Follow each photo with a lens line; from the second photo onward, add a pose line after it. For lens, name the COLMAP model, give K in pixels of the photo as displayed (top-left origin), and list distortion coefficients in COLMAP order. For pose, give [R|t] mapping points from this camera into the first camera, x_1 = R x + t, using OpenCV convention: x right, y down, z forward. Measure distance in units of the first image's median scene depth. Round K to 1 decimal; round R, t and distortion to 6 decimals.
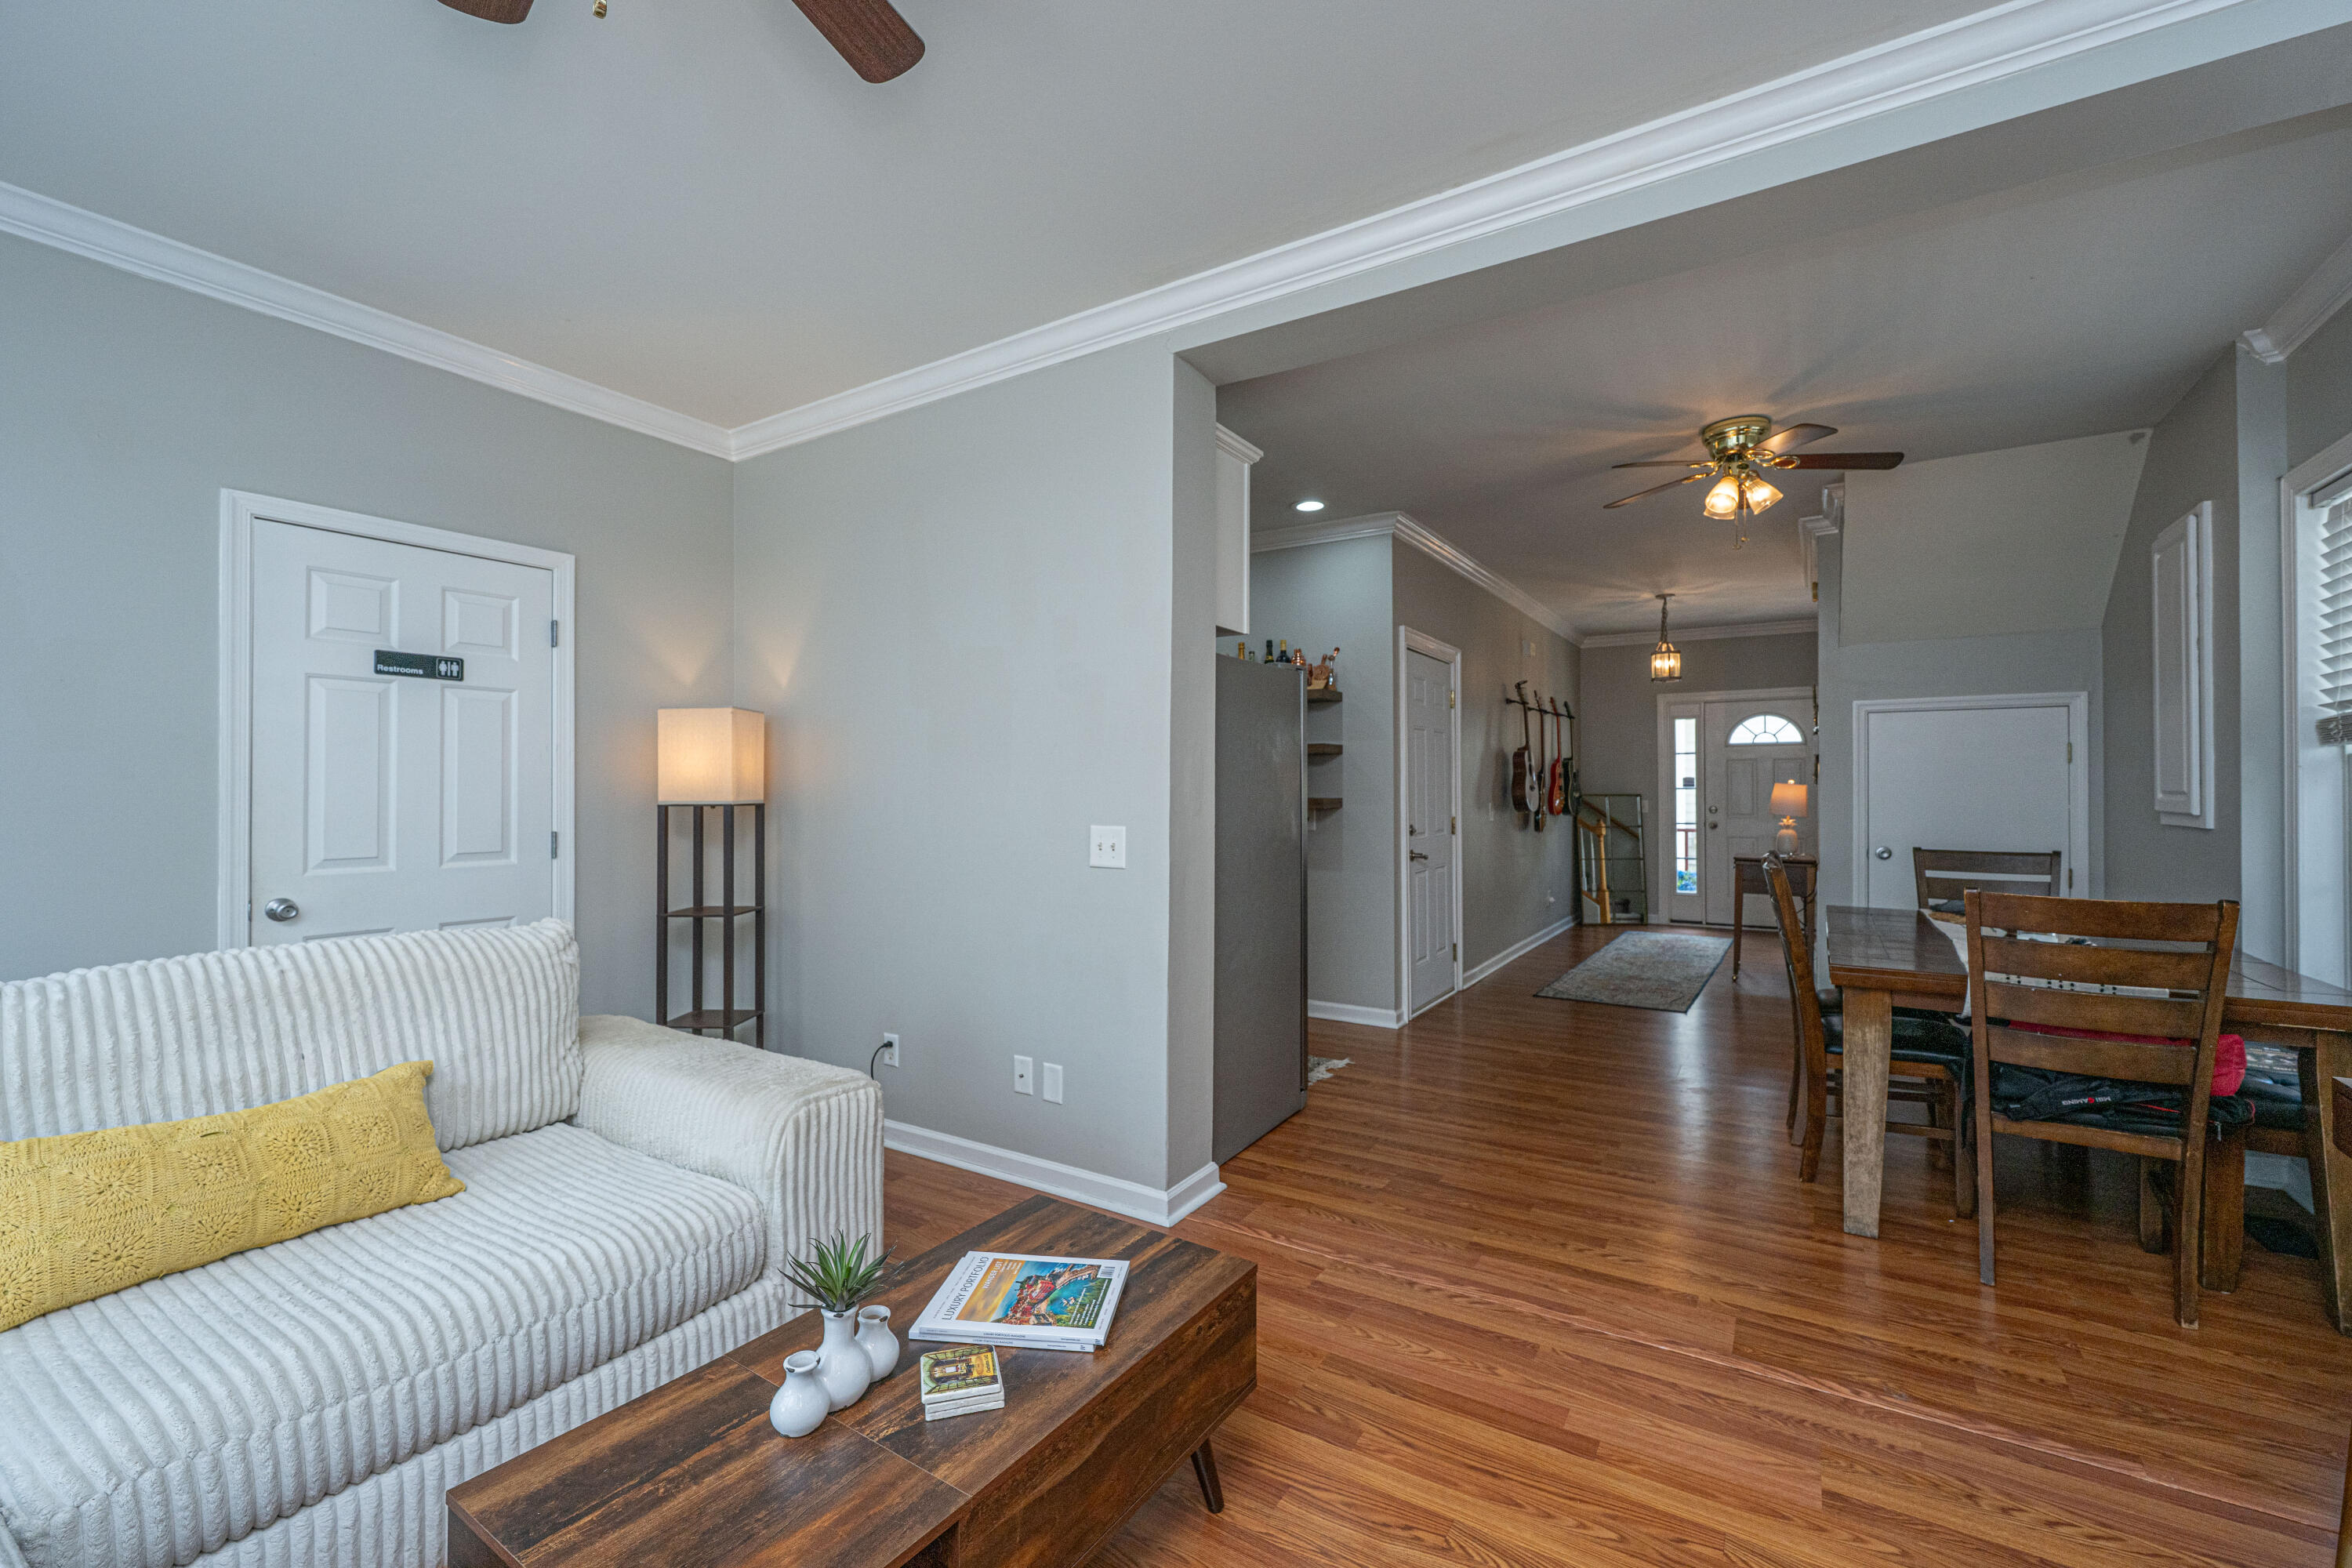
lens RADIAL K [[934.6, 0, 1139.7], [0, 934.6, 786.1], [0, 0, 1]] dist [0.001137, 0.000295]
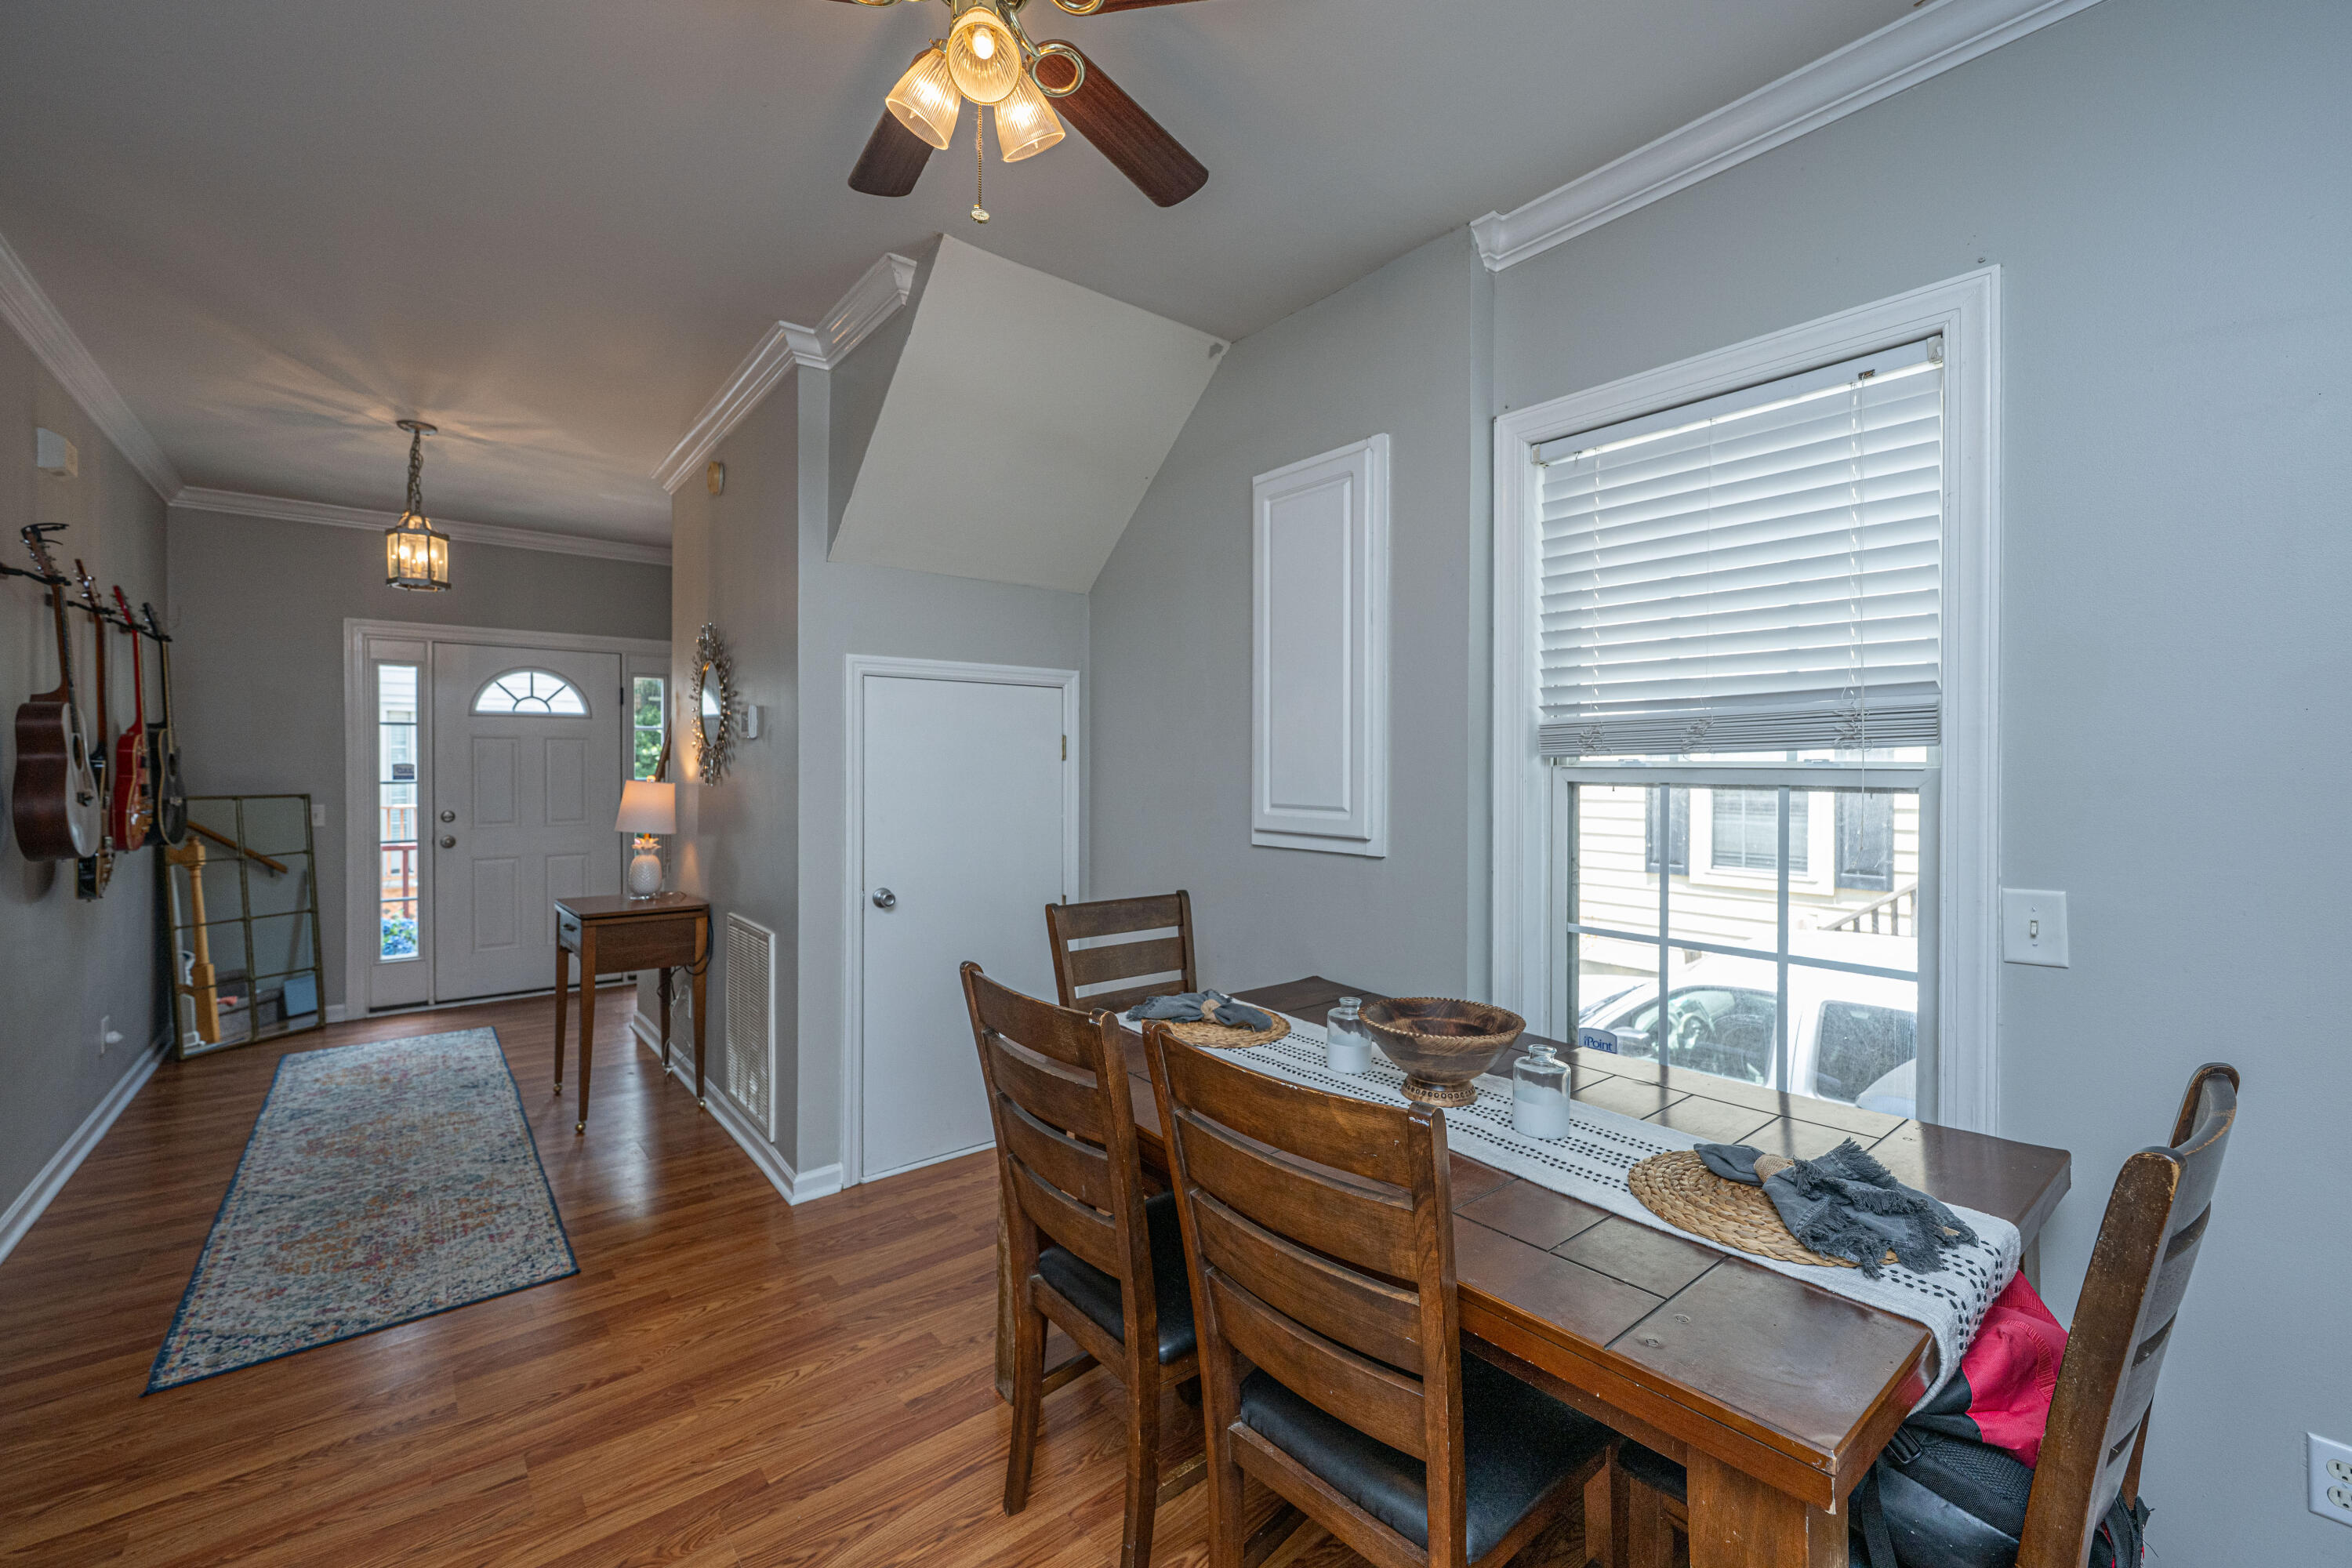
lens RADIAL K [[968.3, 0, 1146.3], [0, 968.3, 766.5], [0, 0, 1]] dist [0.001105, 0.000360]
pose [[0.273903, -0.002105, 0.961755, 0.187715], [-0.004459, 0.999984, 0.003459, -0.018544], [-0.961747, -0.005236, 0.273889, 0.575523]]
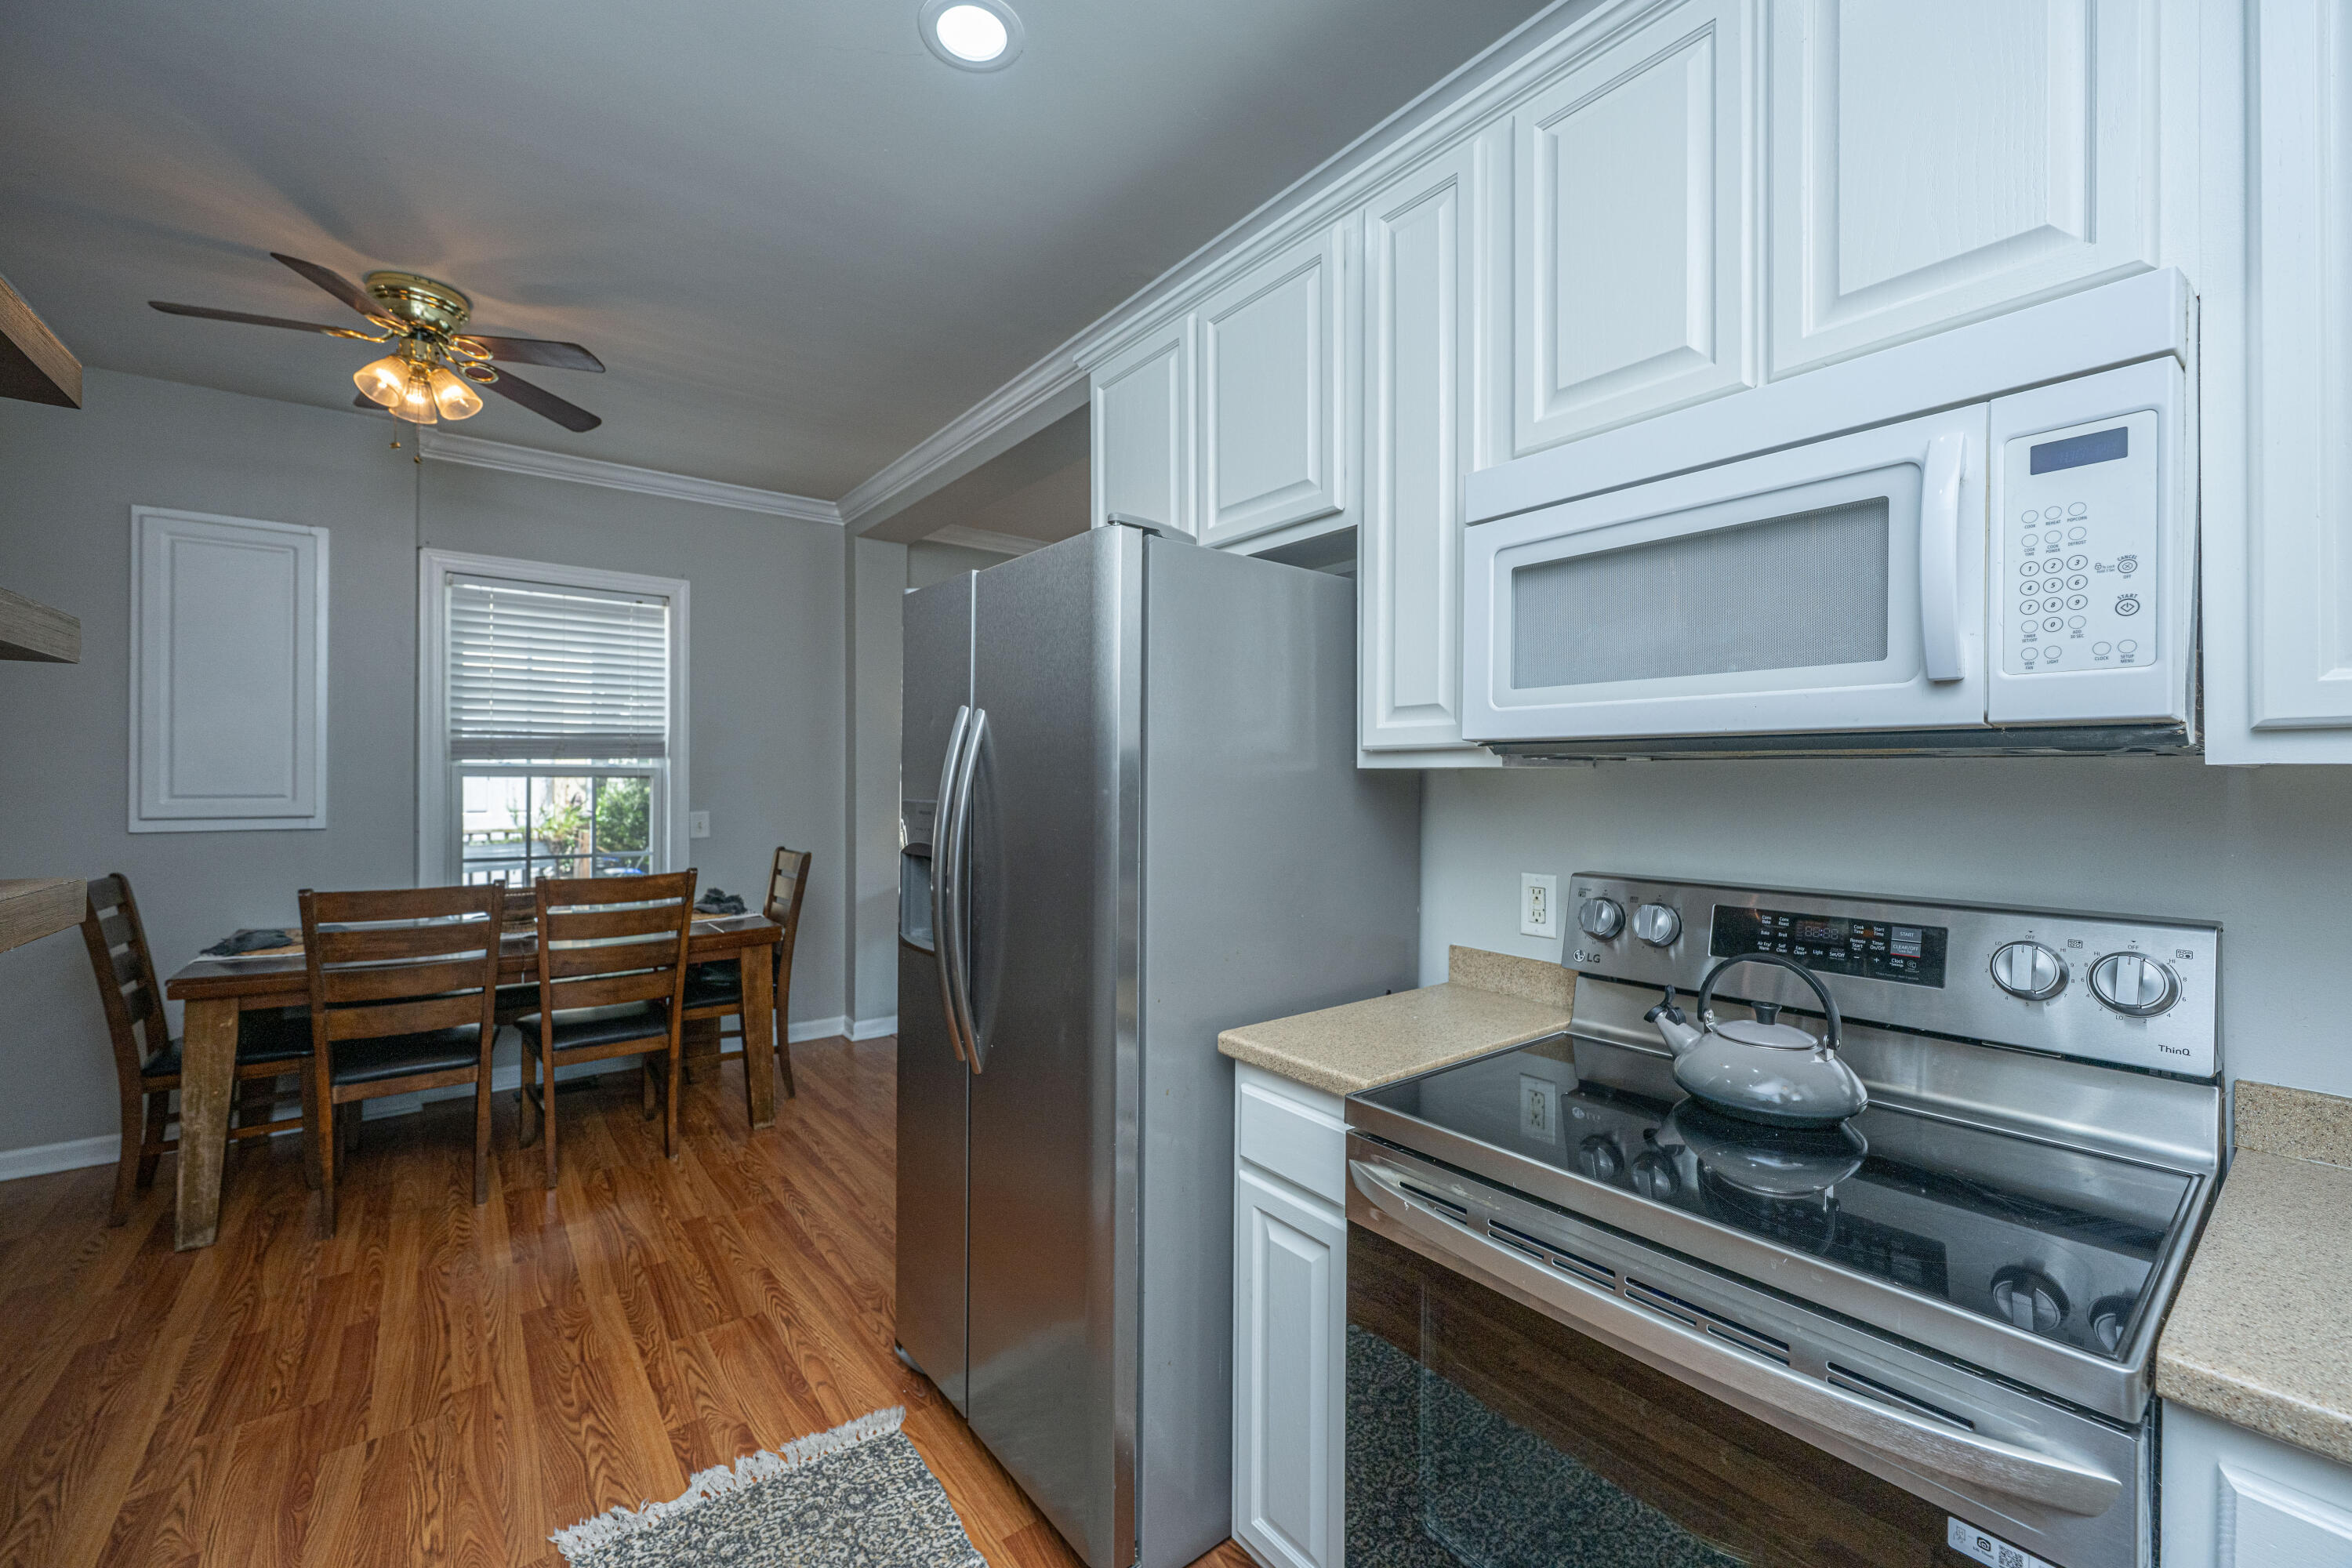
lens RADIAL K [[927.9, 0, 1177.5], [0, 927.9, 777.3], [0, 0, 1]] dist [-0.002715, -0.000282]
pose [[-0.956071, -0.005368, 0.293085, -0.088151], [-0.006712, 0.999971, -0.003579, -0.009618], [-0.293058, -0.005389, -0.956080, 1.059189]]
